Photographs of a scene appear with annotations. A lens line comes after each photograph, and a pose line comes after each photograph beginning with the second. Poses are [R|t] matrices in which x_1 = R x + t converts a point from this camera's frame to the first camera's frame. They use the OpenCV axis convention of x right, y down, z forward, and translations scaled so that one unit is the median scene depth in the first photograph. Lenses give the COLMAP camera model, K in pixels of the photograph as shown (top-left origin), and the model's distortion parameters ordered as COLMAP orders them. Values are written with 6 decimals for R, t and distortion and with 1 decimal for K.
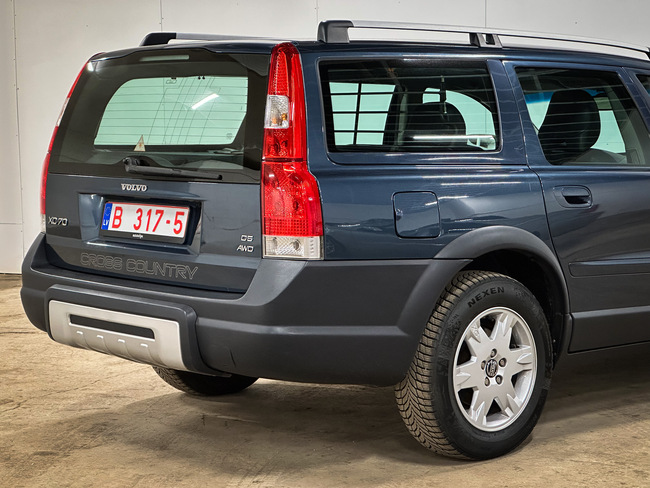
lens RADIAL K [[1411.2, 0, 326.8], [0, 1411.2, 248.5], [0, 0, 1]] dist [0.266167, 0.000000]
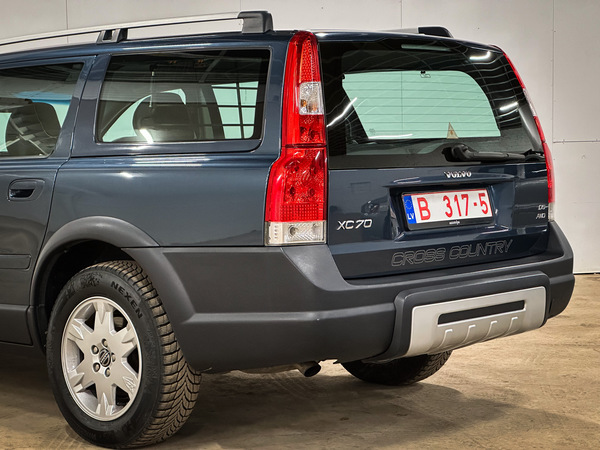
lens RADIAL K [[1302.7, 0, 299.0], [0, 1302.7, 222.6], [0, 0, 1]] dist [0.266167, 0.000000]
pose [[-0.110440, -0.060646, 0.992031, -1.045612], [0.101524, 0.992227, 0.071960, -0.087219], [-0.988684, 0.108662, -0.103425, 1.212305]]
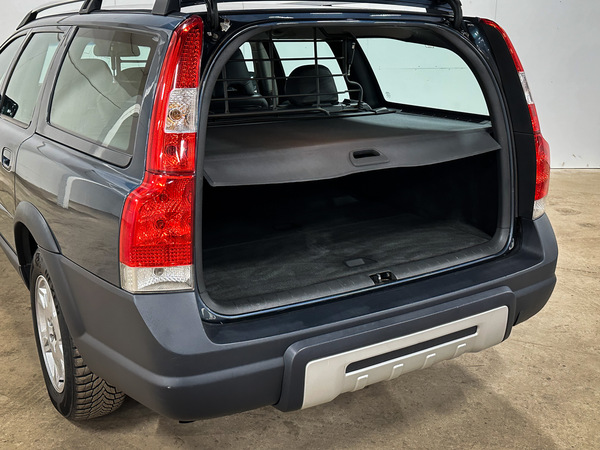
lens RADIAL K [[668.6, 0, 292.4], [0, 668.6, 229.3], [0, 0, 1]] dist [0.124608, 0.000000]
pose [[0.172725, -0.281532, 0.943878, -0.538441], [0.086059, 0.958930, 0.270273, -0.135536], [-0.981203, 0.034547, 0.189860, 0.989367]]
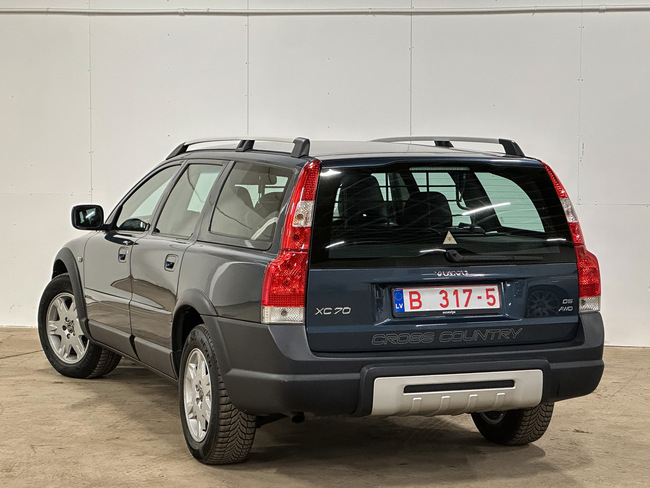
lens RADIAL K [[1711.7, 0, 325.9], [0, 1711.7, 247.8], [0, 0, 1]] dist [-0.040203, 0.000000]
pose [[0.345206, -0.069588, 0.935943, -1.573299], [0.076996, 0.995986, 0.045654, -0.142229], [-0.935363, 0.056304, 0.349179, 0.579996]]
